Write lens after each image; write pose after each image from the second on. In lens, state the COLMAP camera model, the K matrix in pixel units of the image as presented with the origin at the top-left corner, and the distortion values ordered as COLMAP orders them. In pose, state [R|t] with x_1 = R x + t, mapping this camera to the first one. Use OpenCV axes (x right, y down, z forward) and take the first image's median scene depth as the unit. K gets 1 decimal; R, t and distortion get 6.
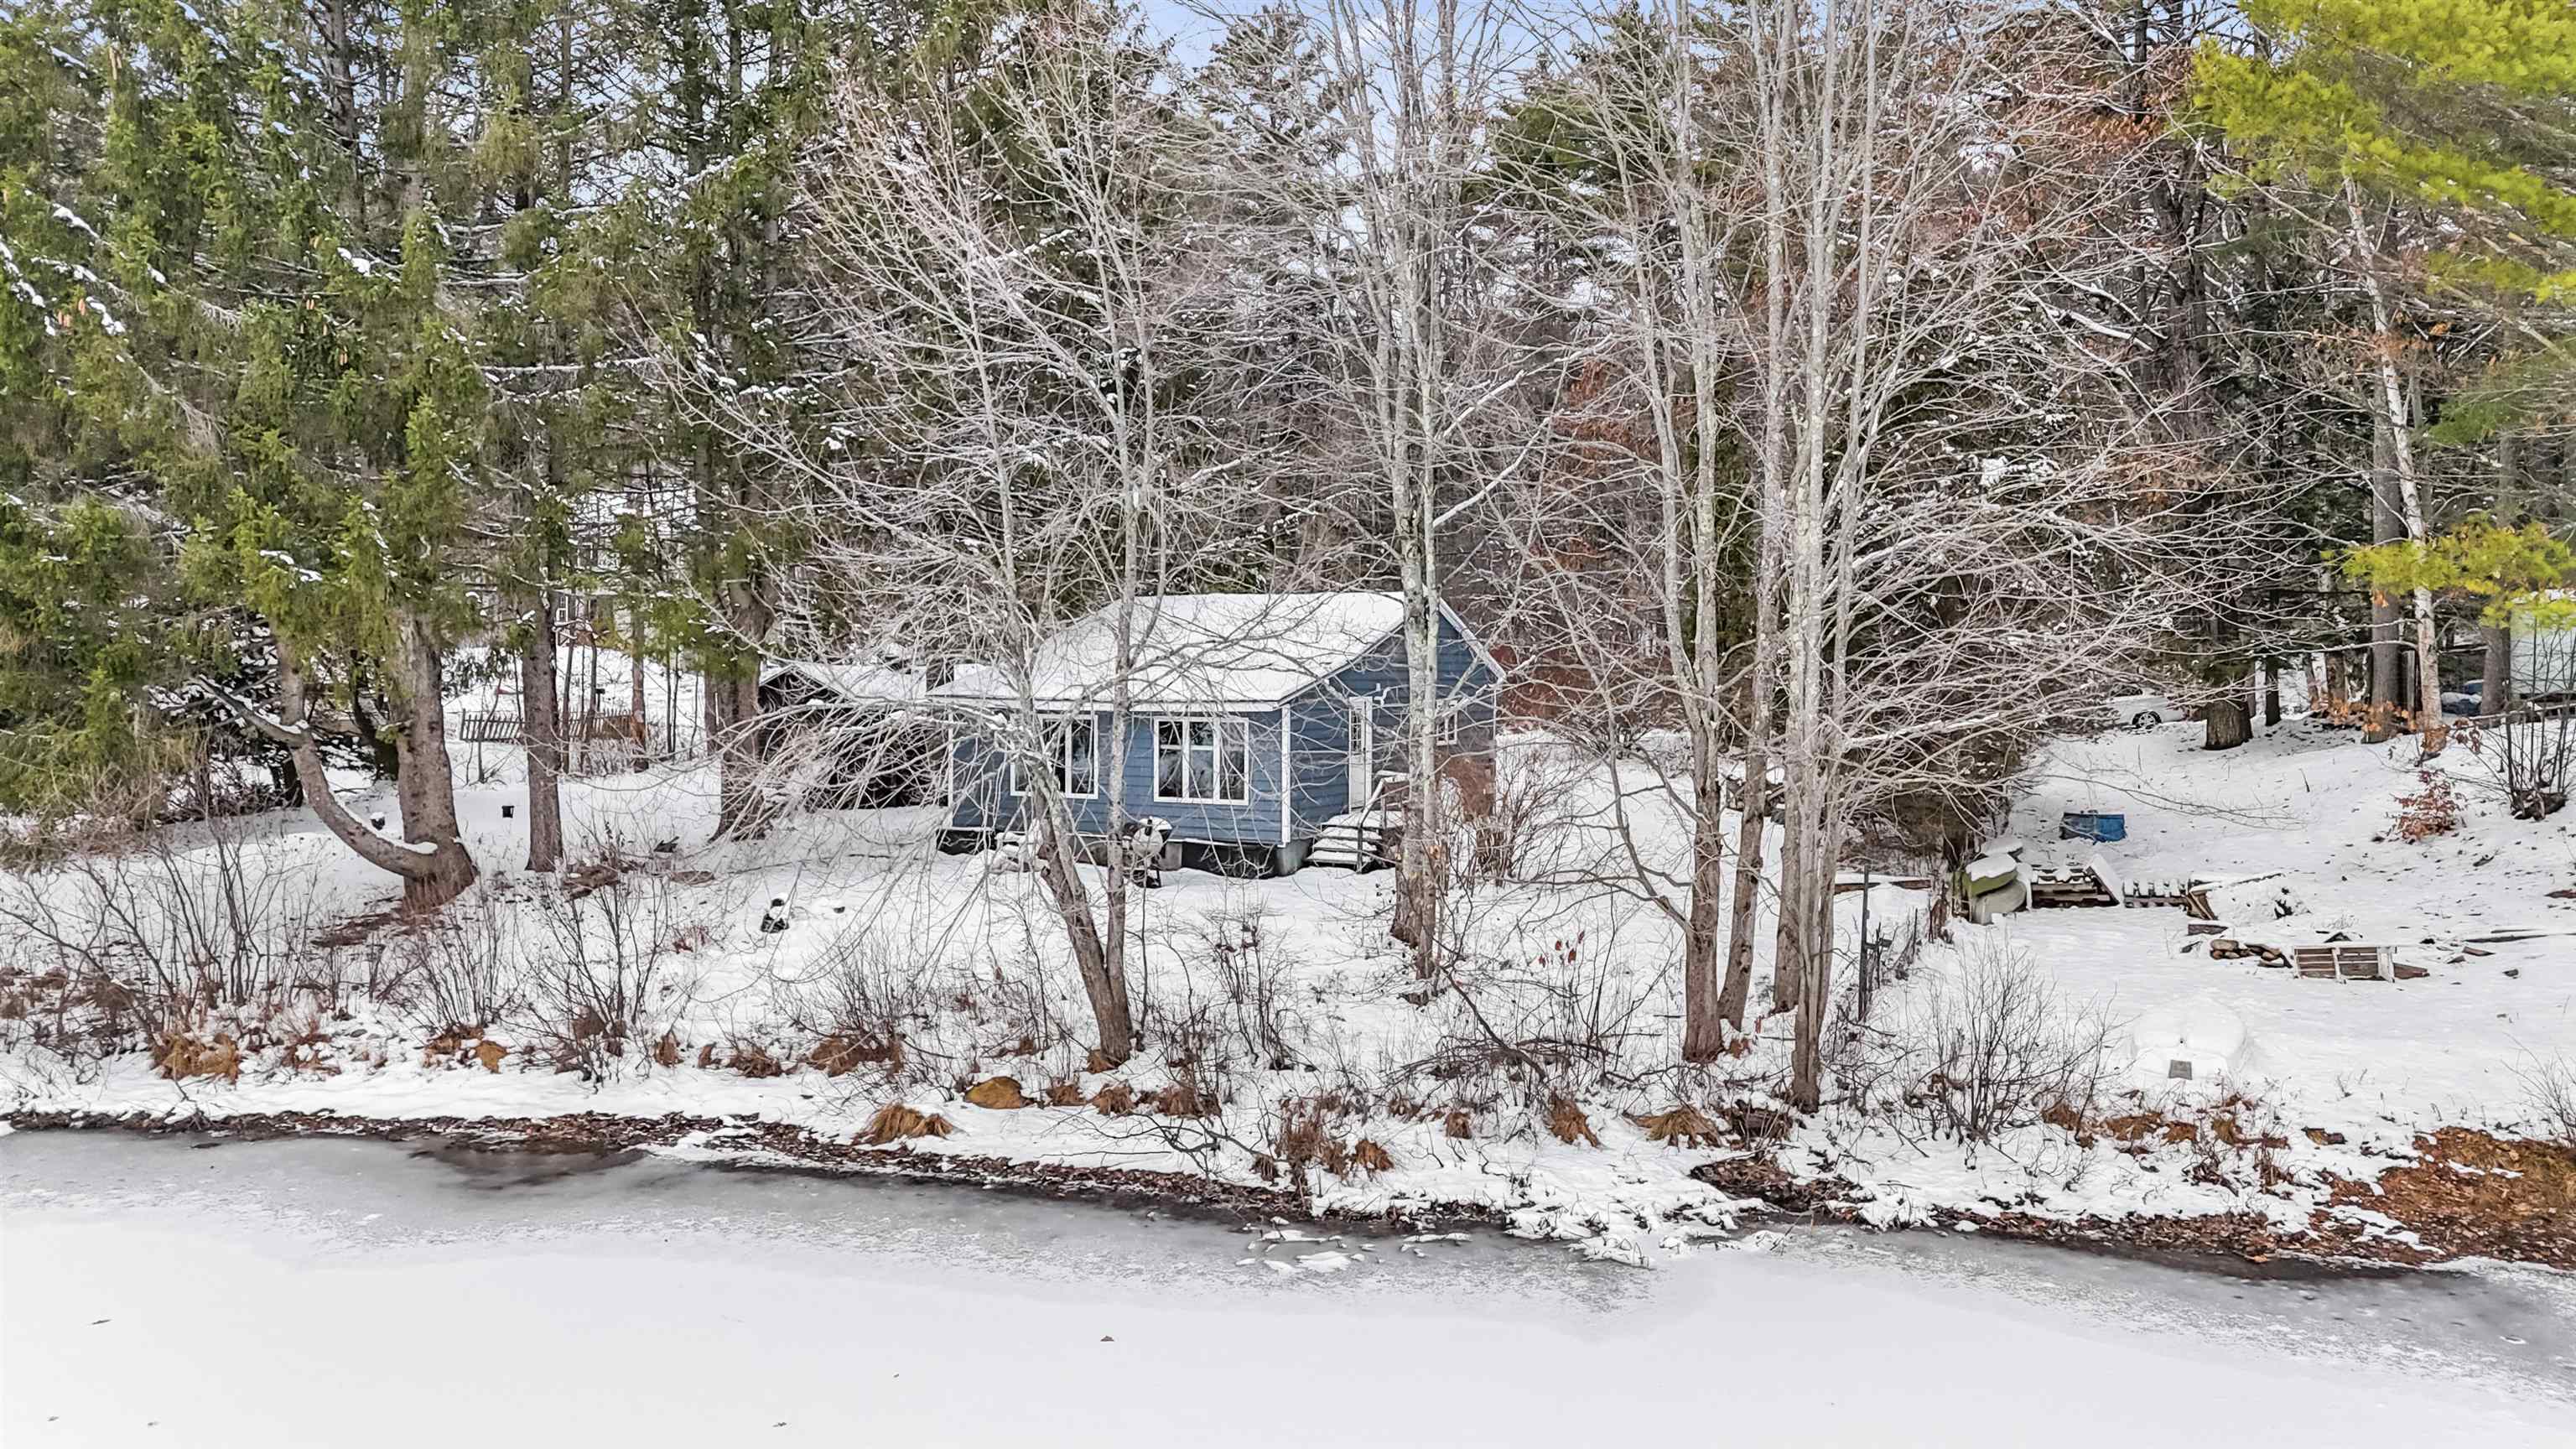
lens RADIAL K [[1859.3, 0, 1288.0], [0, 1859.3, 724.5], [0, 0, 1]] dist [0.104672, -0.093364]
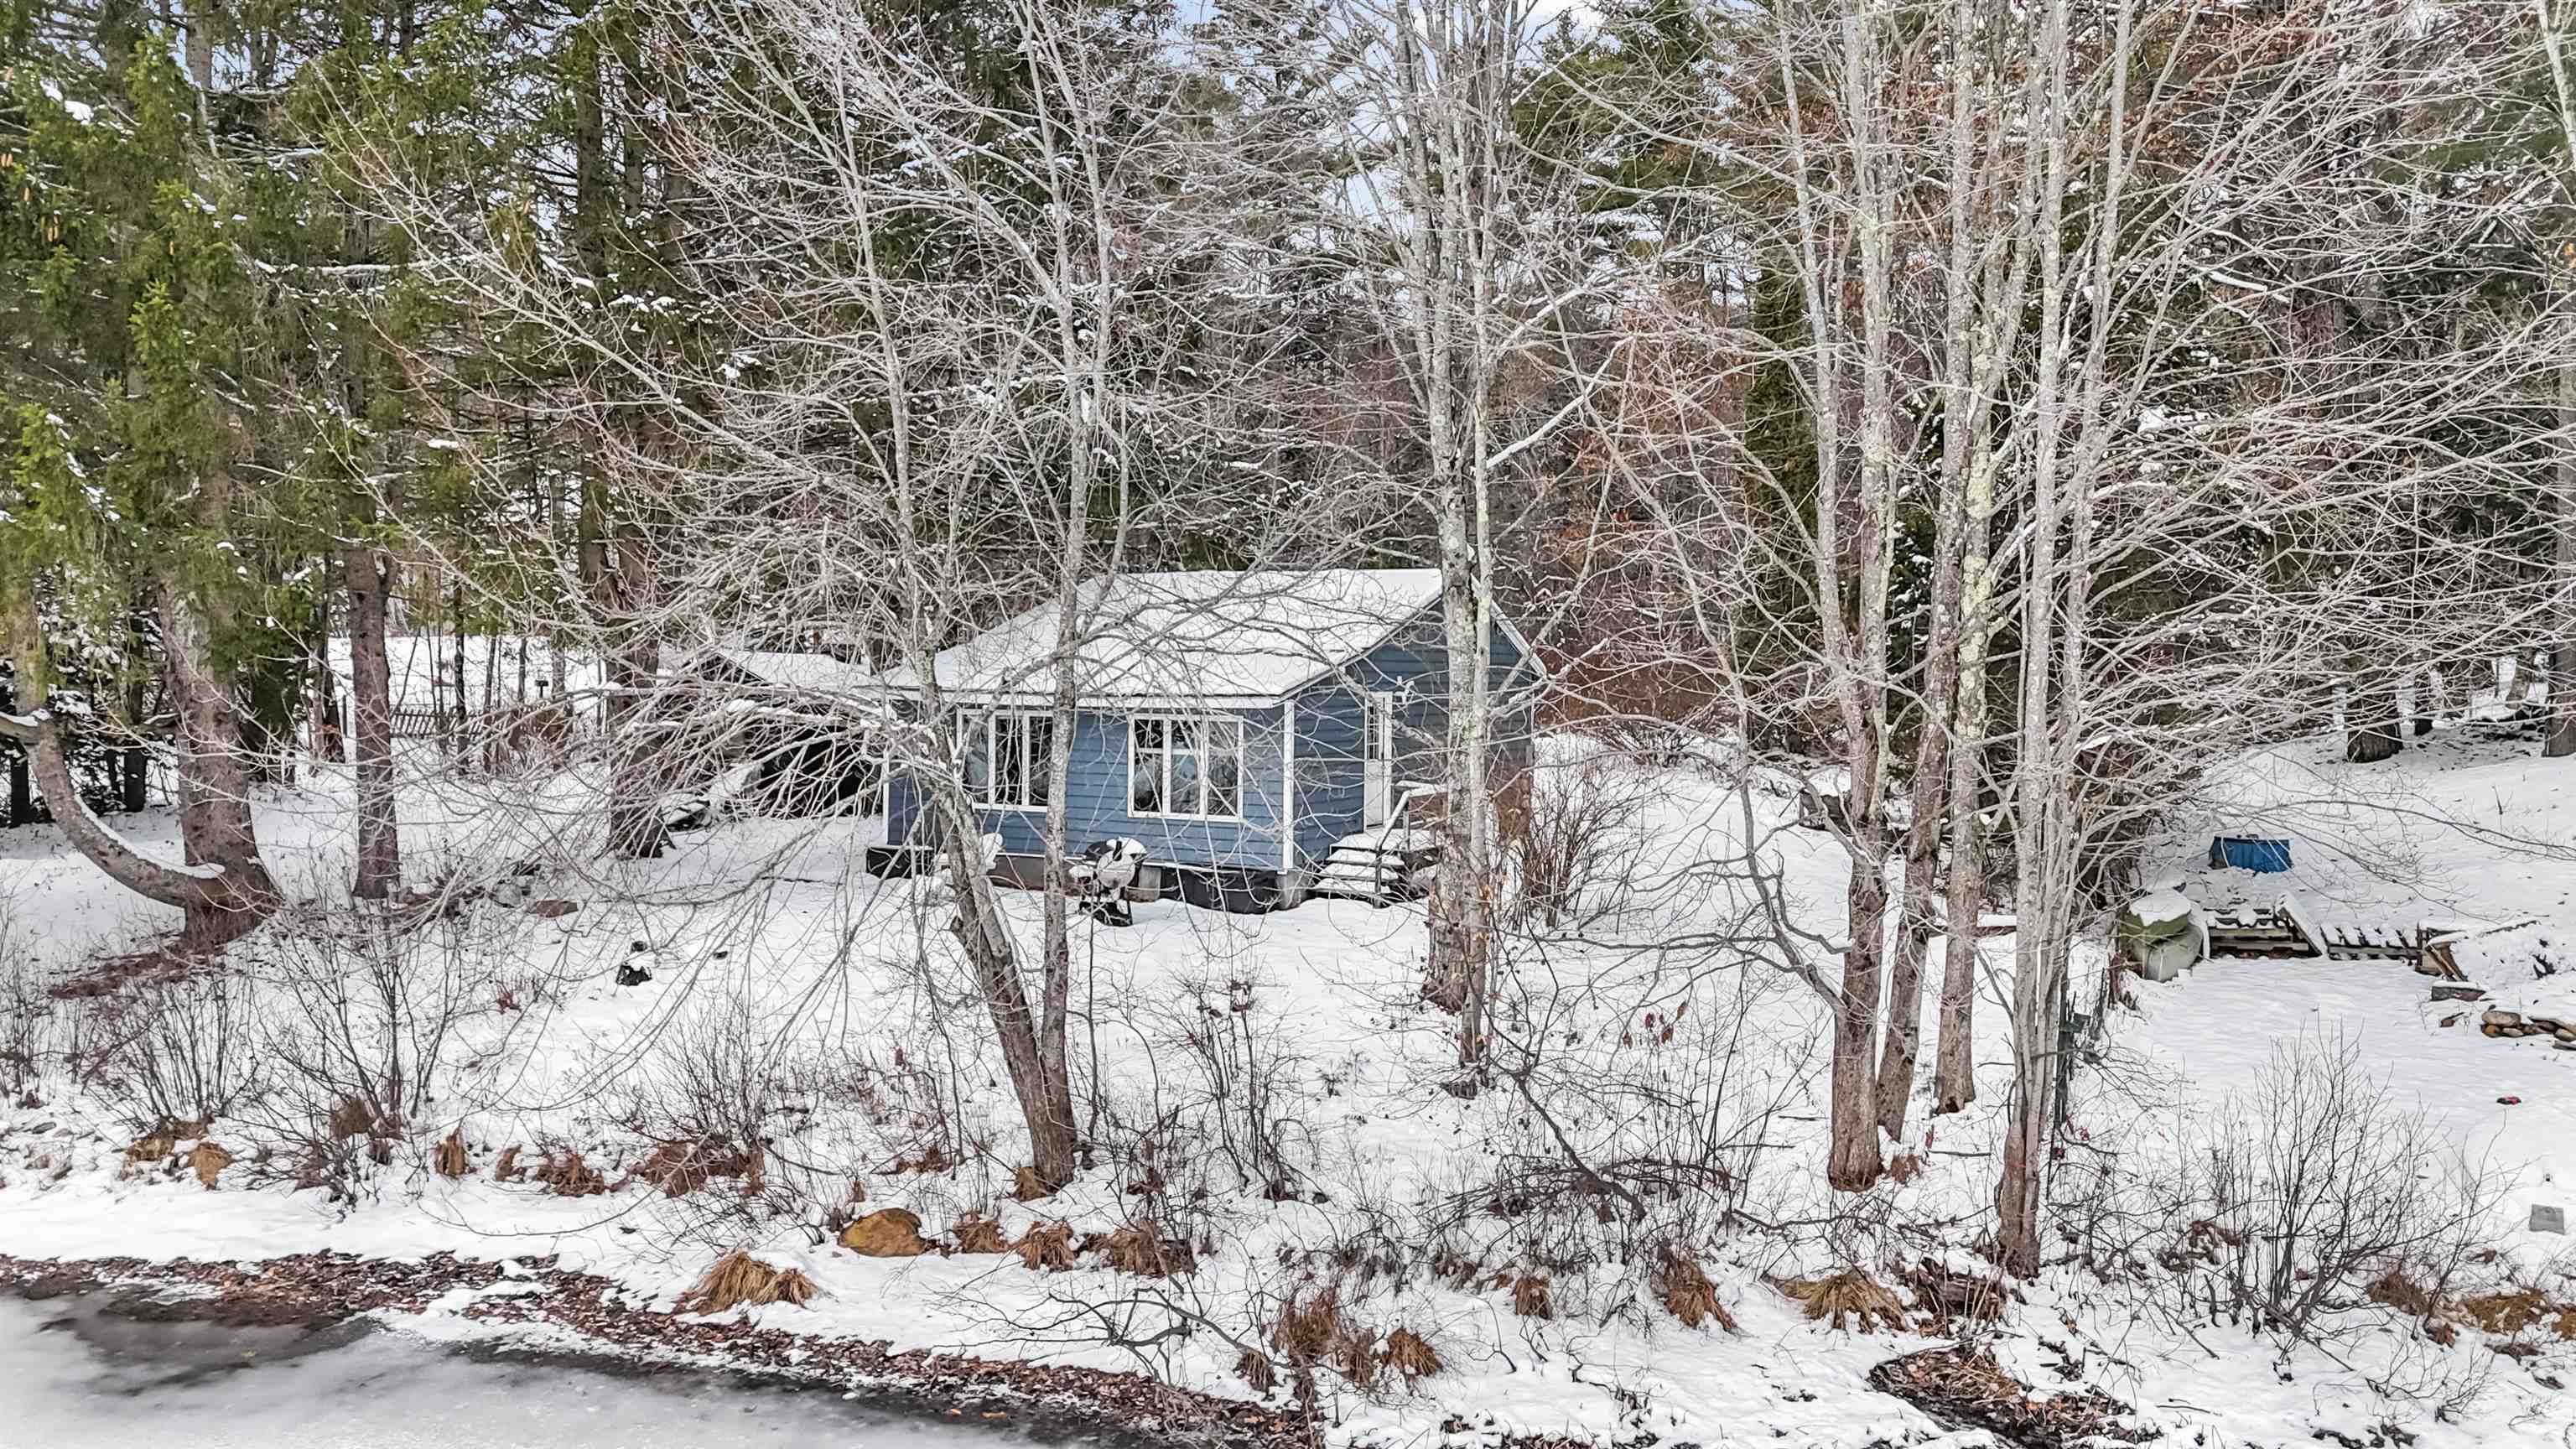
lens RADIAL K [[1859.3, 0, 1288.0], [0, 1859.3, 724.5], [0, 0, 1]] dist [0.104672, -0.093364]
pose [[0.999971, 0.007613, -0.000147, -0.001876], [-0.007613, 0.999971, -0.000250, 0.000554], [0.000145, 0.000251, 1.000000, 0.267673]]
